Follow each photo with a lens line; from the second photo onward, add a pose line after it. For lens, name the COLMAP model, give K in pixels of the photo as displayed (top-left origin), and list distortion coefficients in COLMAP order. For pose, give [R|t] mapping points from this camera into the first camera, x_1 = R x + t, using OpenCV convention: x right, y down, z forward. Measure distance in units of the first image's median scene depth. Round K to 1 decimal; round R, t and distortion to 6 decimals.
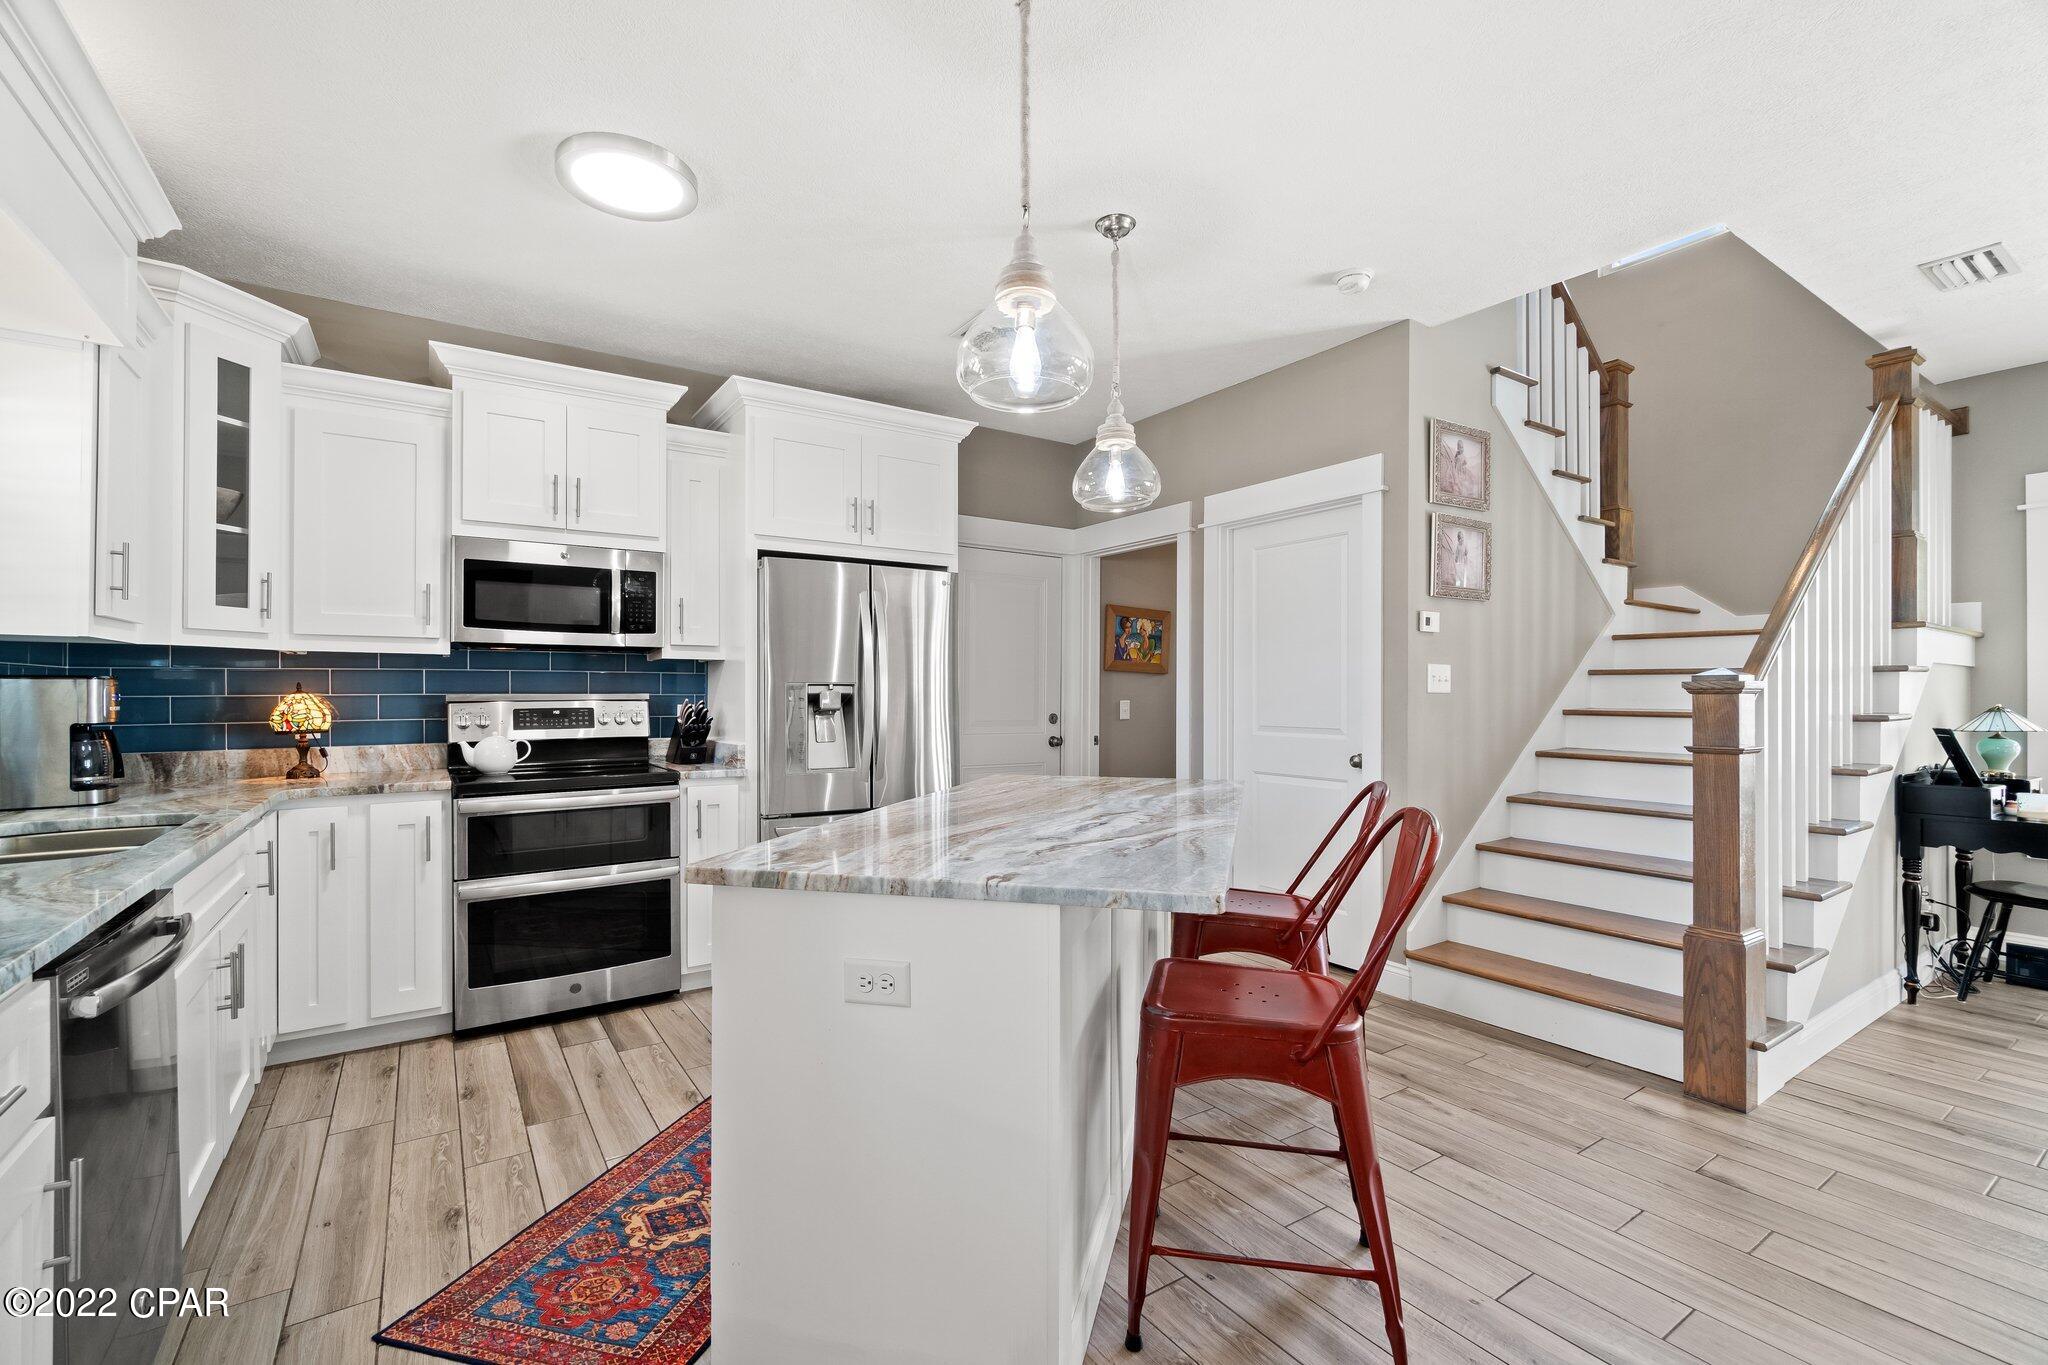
lens RADIAL K [[889.0, 0, 1025.1], [0, 889.0, 686.8], [0, 0, 1]] dist [-0.000439, 0.000151]
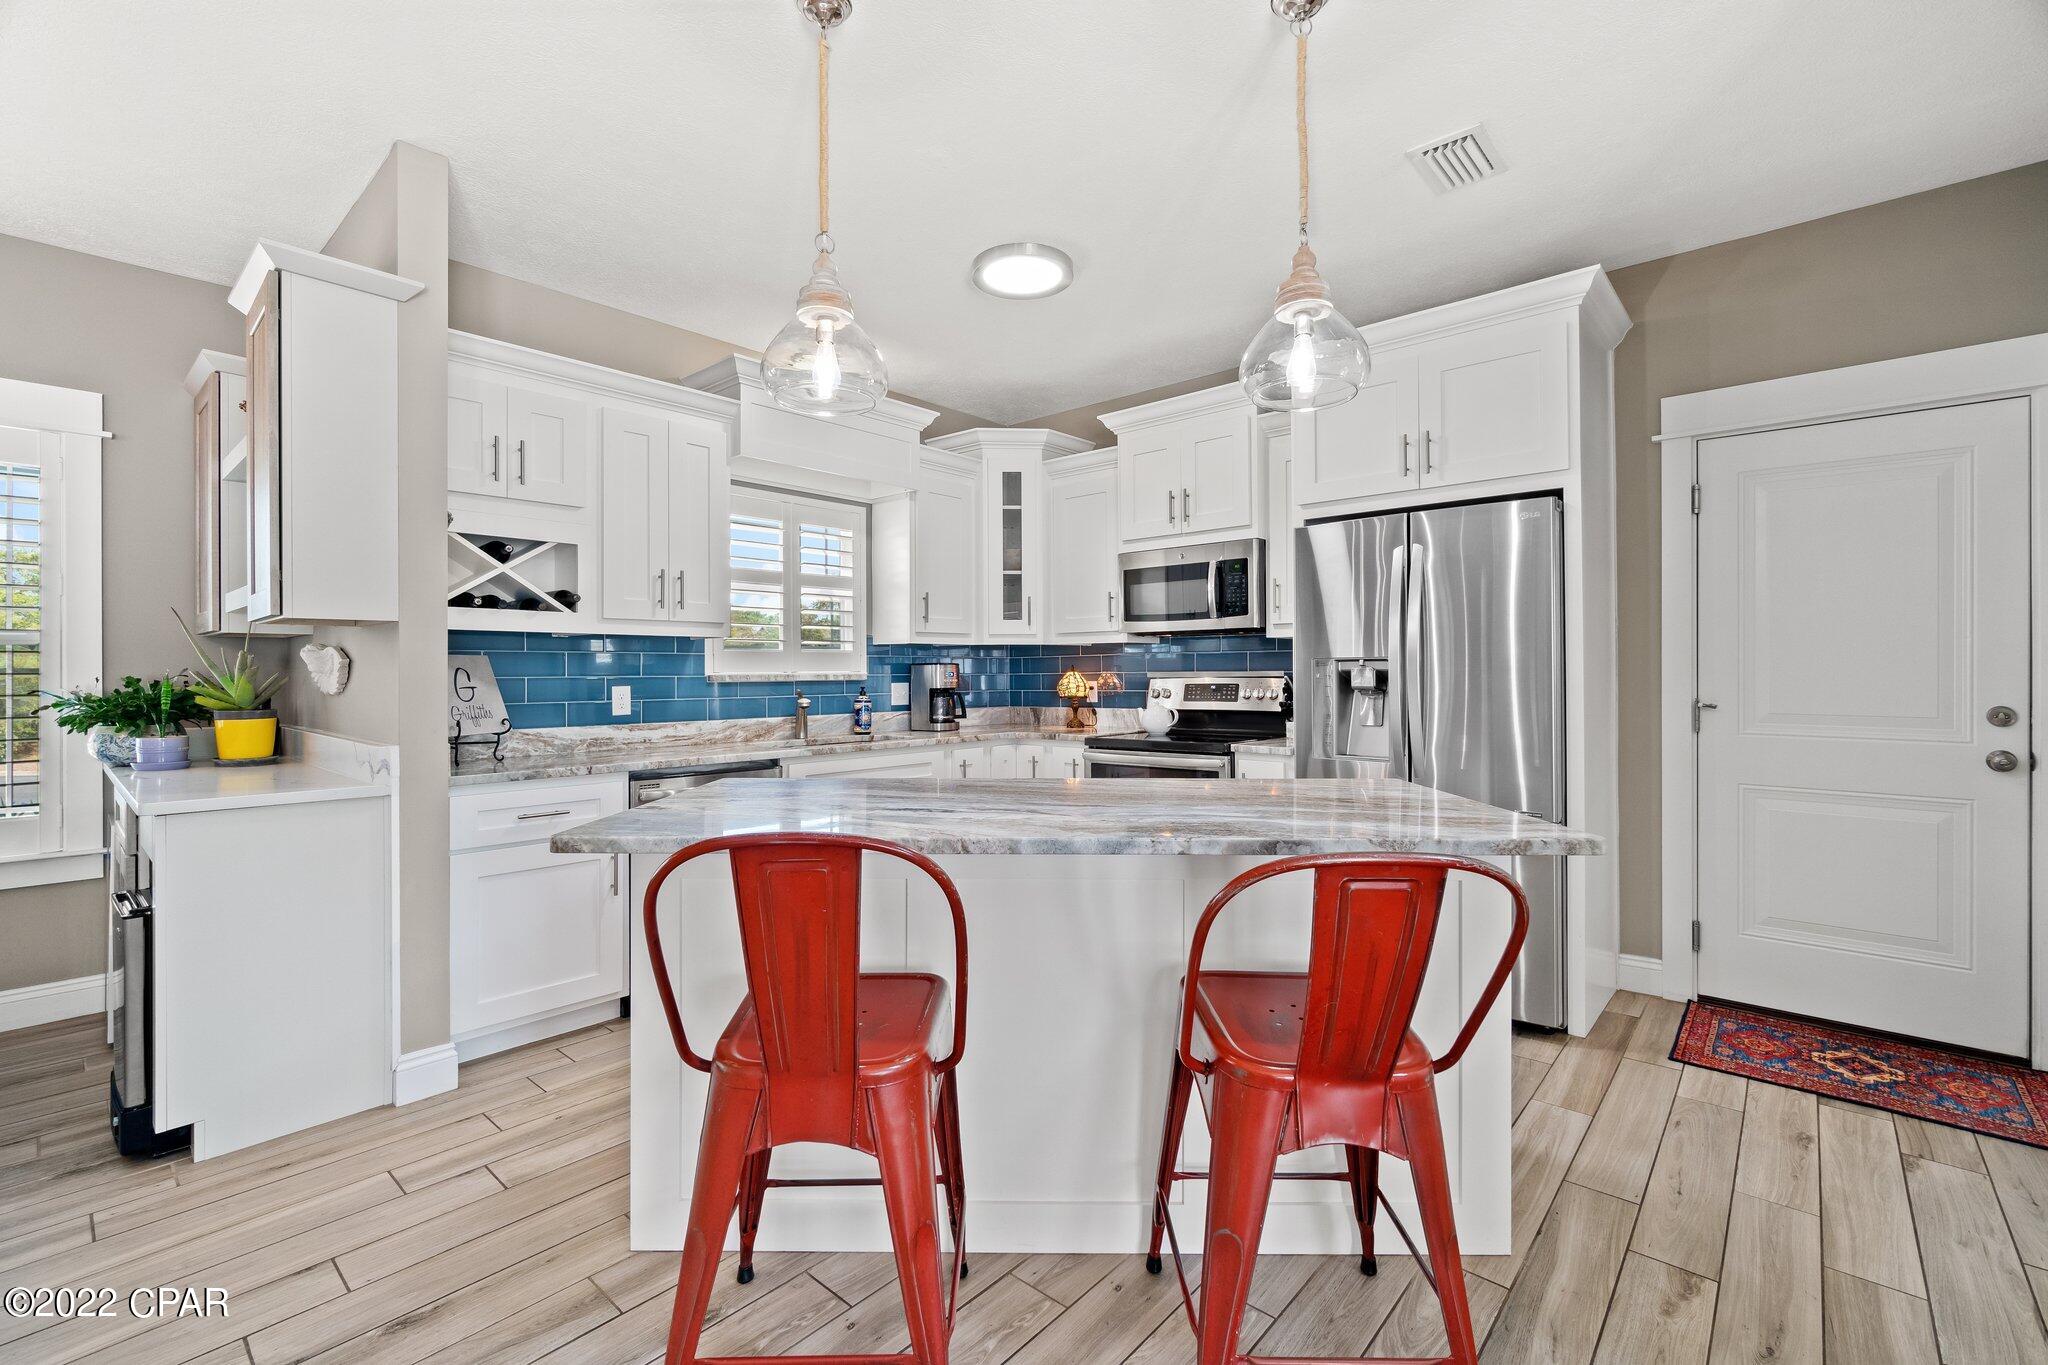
lens RADIAL K [[886.6, 0, 1022.0], [0, 886.6, 676.1], [0, 0, 1]] dist [-0.002450, 0.000359]
pose [[0.242529, 0.003164, -0.970139, 0.614104], [0.011862, 0.999910, 0.006226, 0.004225], [0.970072, -0.013018, 0.242470, 0.528025]]
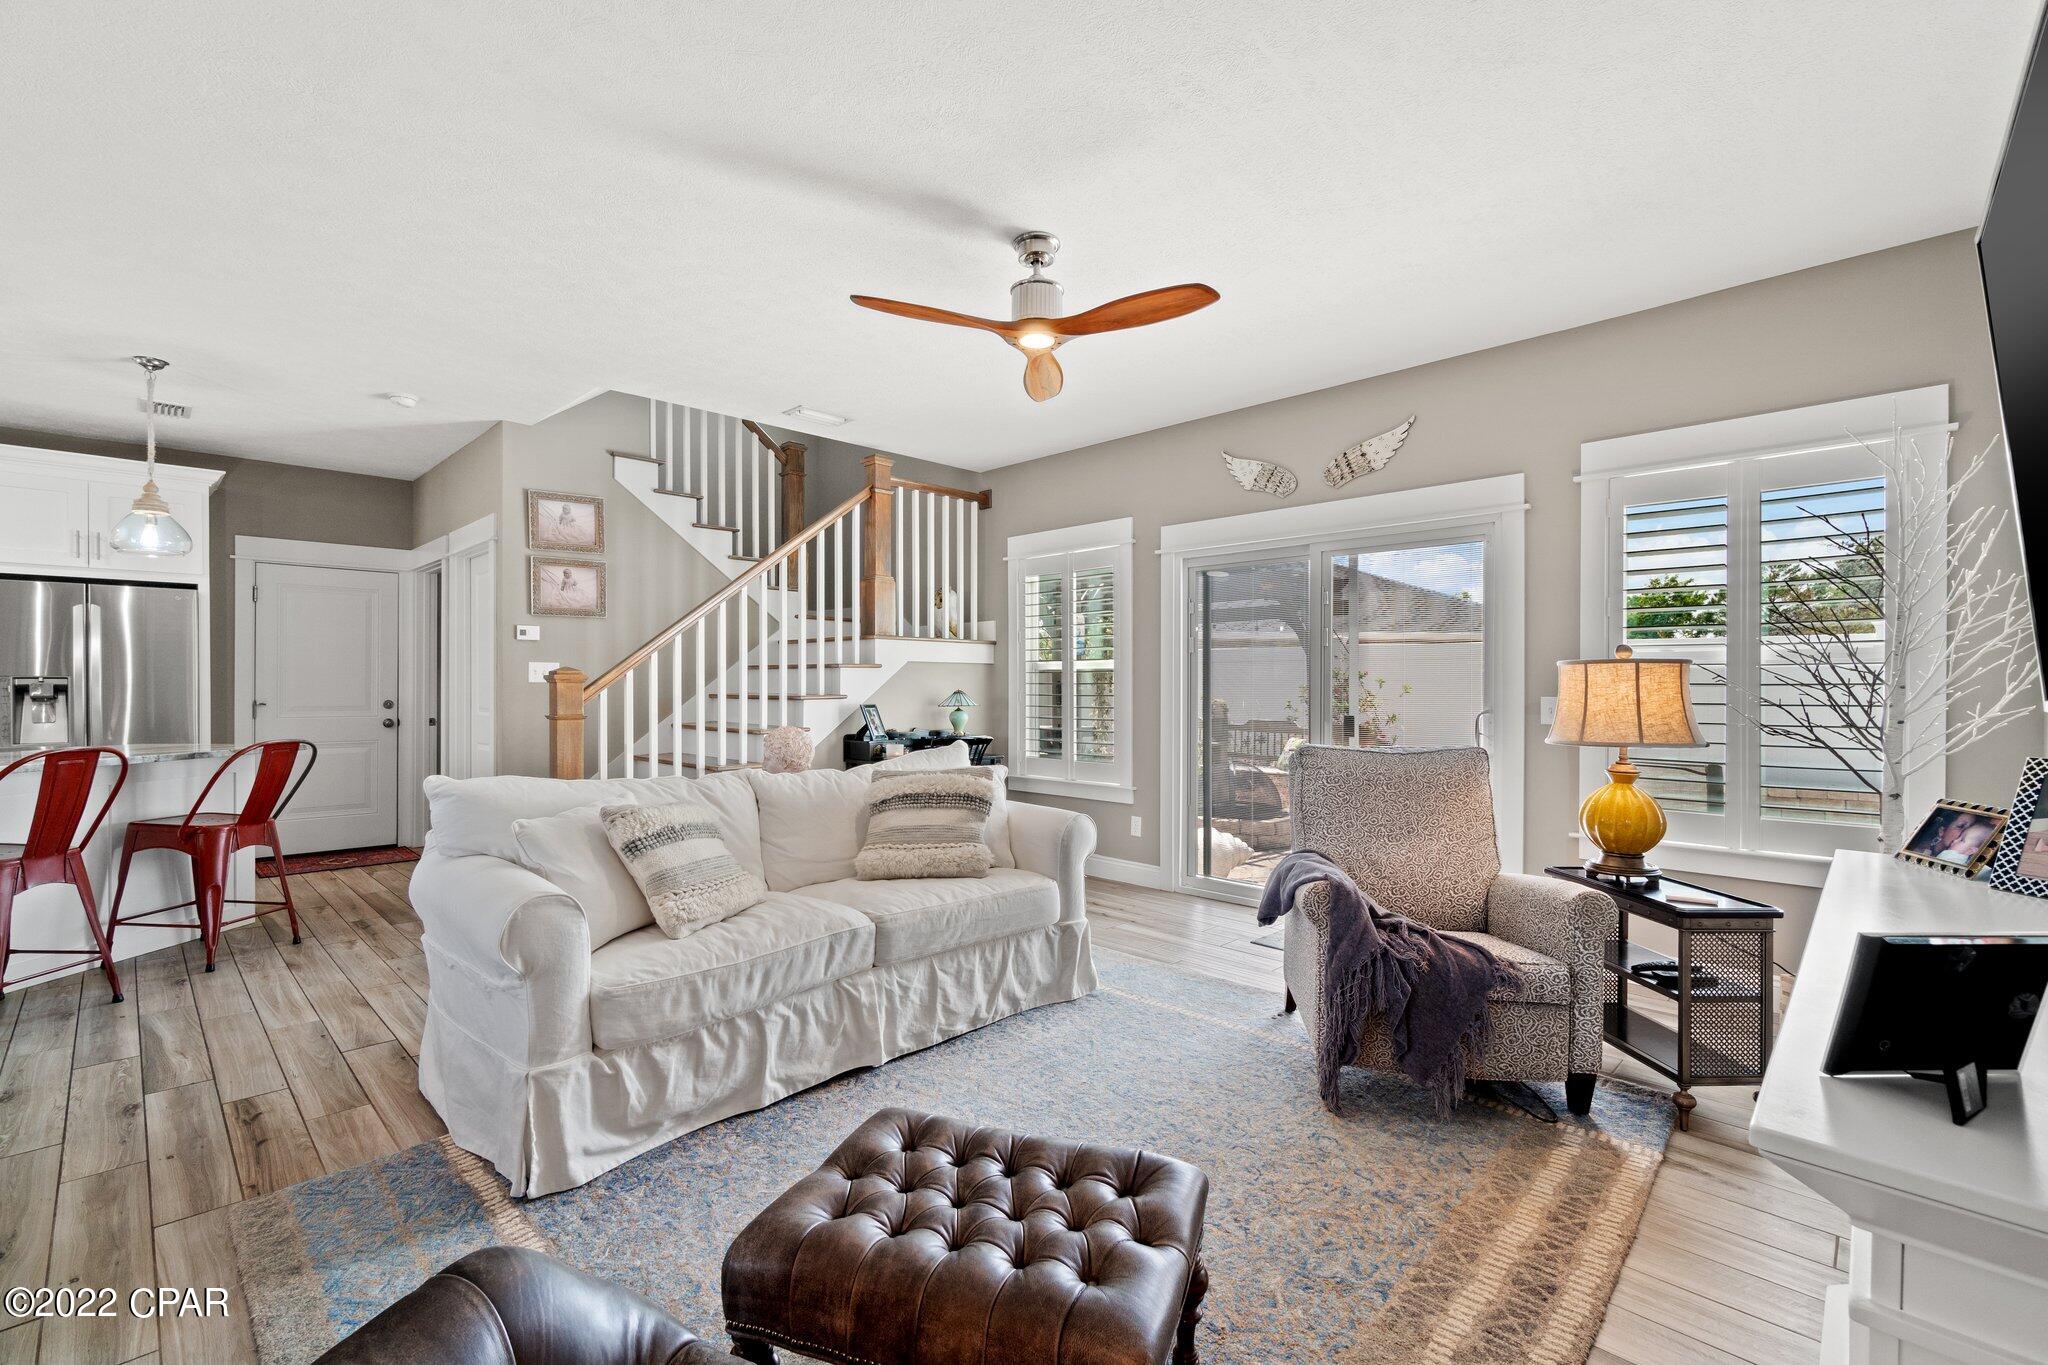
lens RADIAL K [[889.0, 0, 1025.1], [0, 889.0, 686.8], [0, 0, 1]] dist [-0.000439, 0.000151]
pose [[0.980264, -0.004217, 0.197650, 1.035473], [0.002248, 0.999946, 0.010189, 0.000972], [-0.197682, -0.009544, 0.980220, -0.602655]]
